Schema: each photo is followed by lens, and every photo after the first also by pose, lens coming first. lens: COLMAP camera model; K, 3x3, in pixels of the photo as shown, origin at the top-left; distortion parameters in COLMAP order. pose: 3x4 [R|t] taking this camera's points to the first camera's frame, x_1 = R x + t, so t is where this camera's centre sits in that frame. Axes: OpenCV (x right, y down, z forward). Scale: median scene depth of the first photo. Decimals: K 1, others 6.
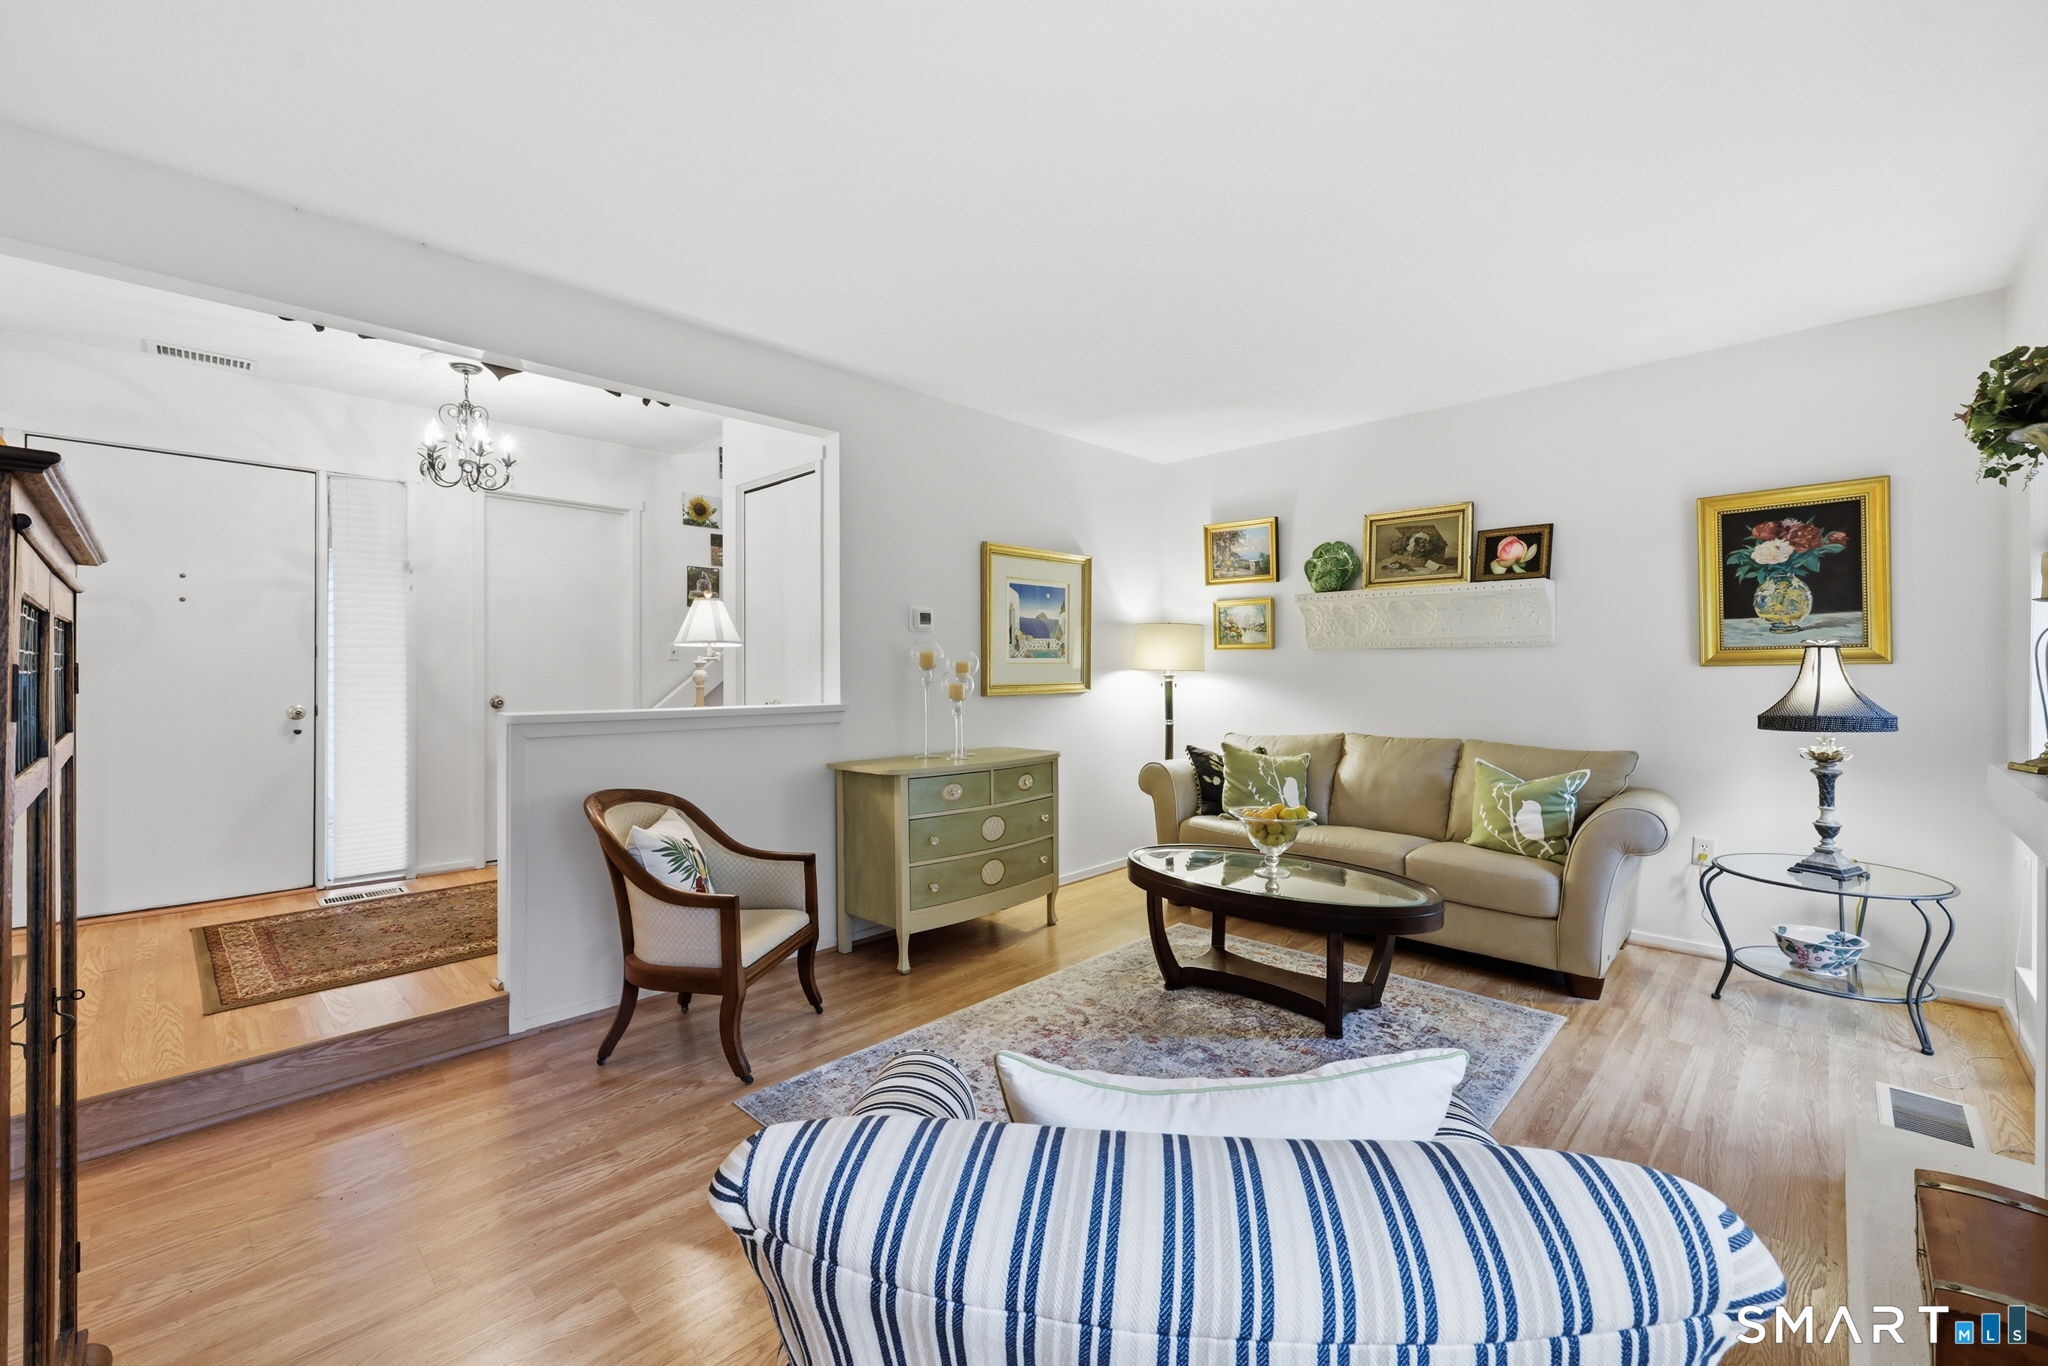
lens RADIAL K [[833.0, 0, 1026.9], [0, 833.0, 672.6], [0, 0, 1]] dist [-0.000731, 0.000487]
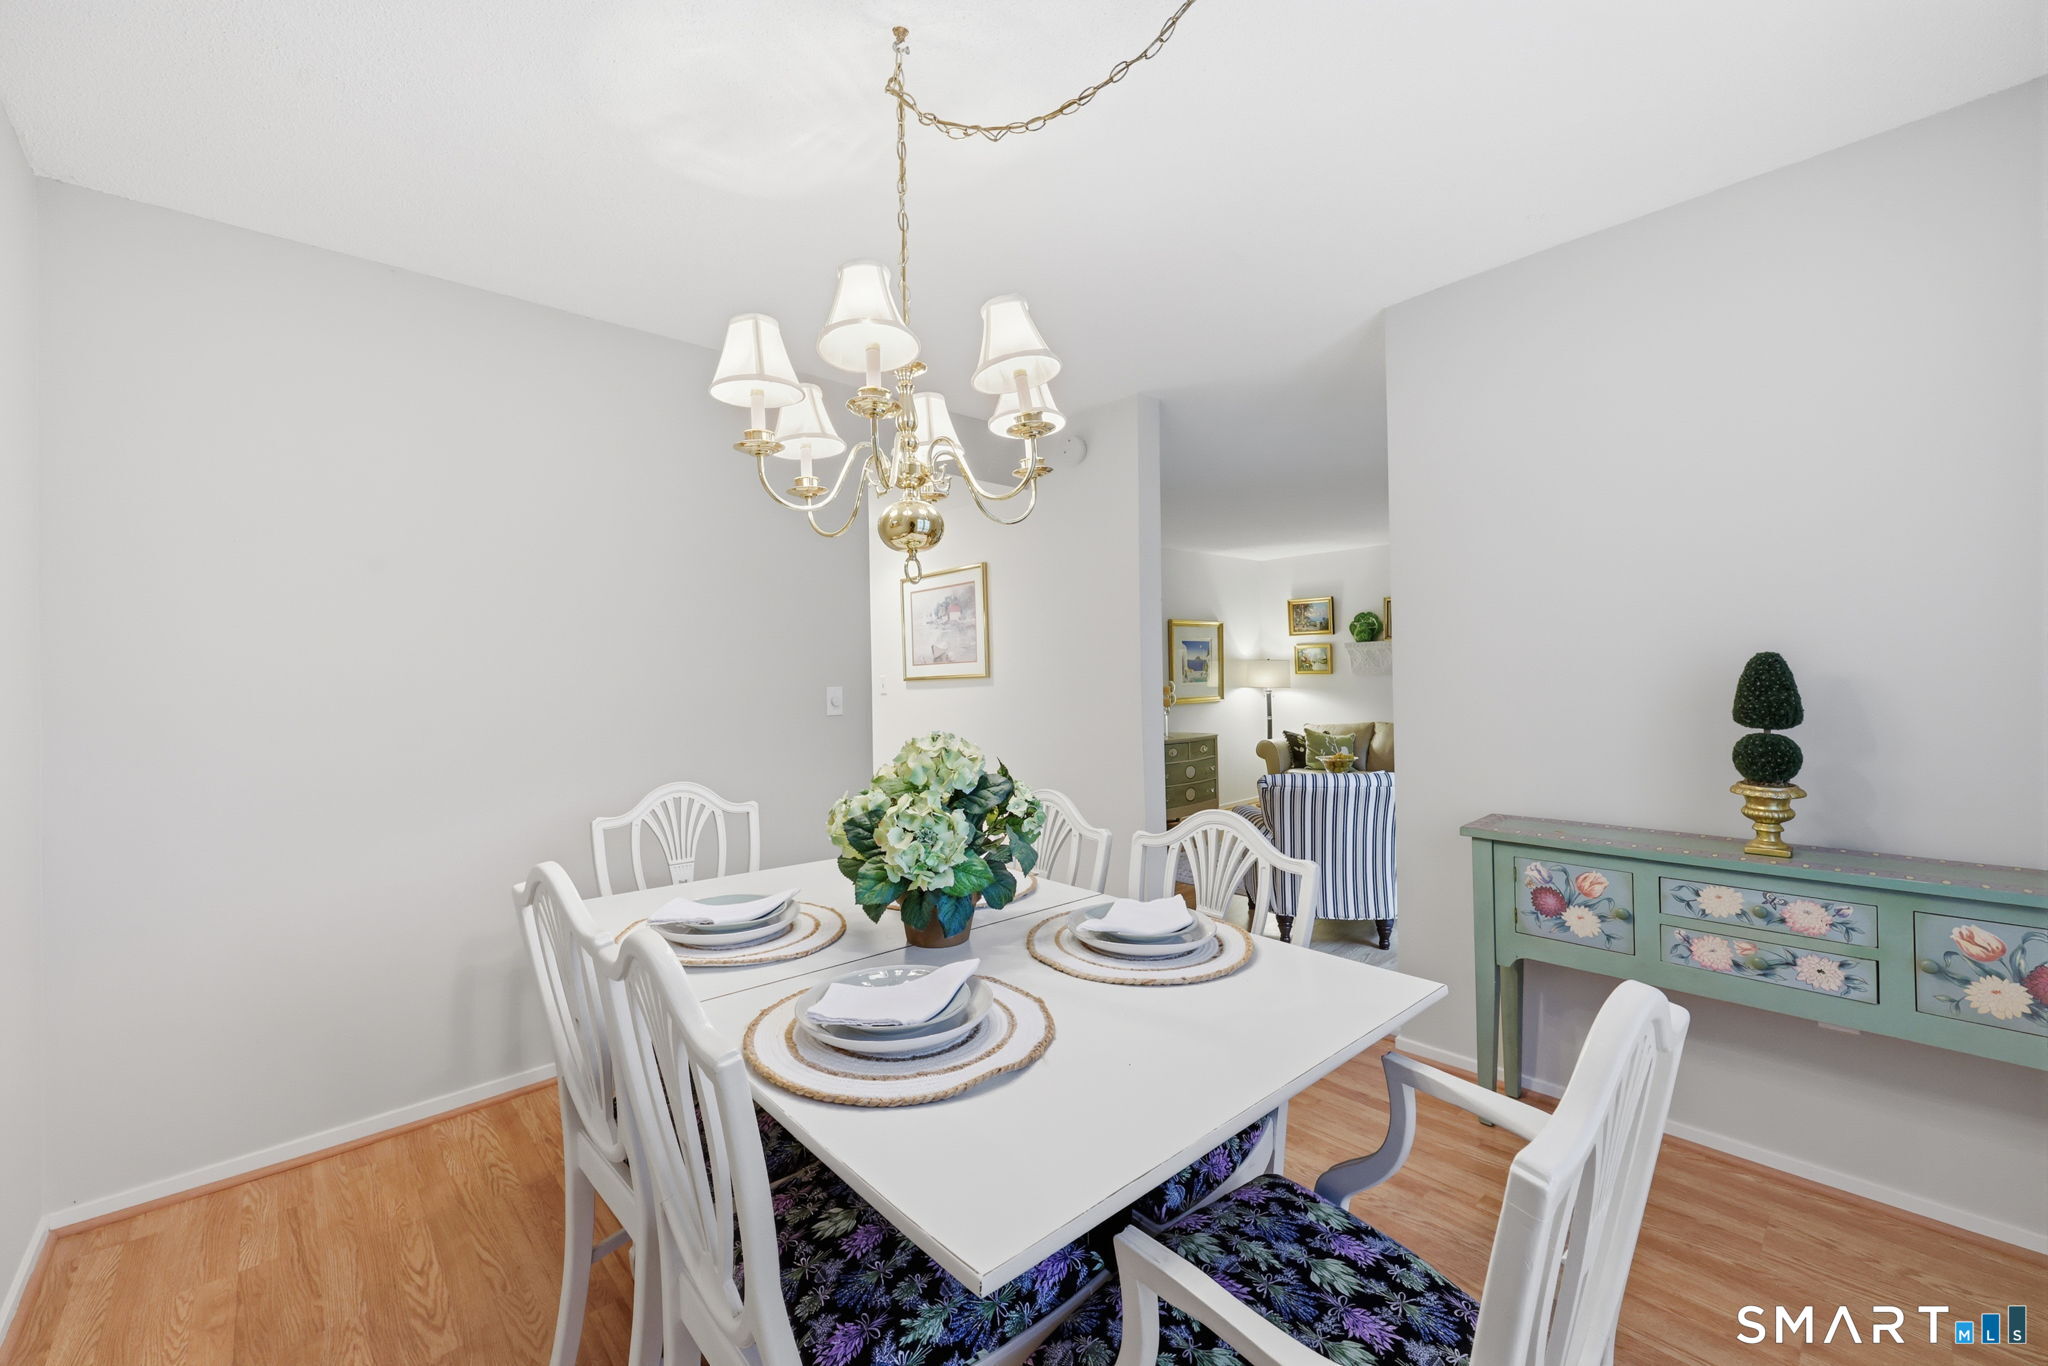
lens RADIAL K [[833.0, 0, 1025.1], [0, 833.0, 677.2], [0, 0, 1]] dist [-0.000731, 0.000487]
pose [[0.998516, -0.018347, -0.051272, -0.251725], [0.018118, 0.999824, -0.004917, -0.025384], [0.051353, 0.003981, 0.998673, -0.758882]]
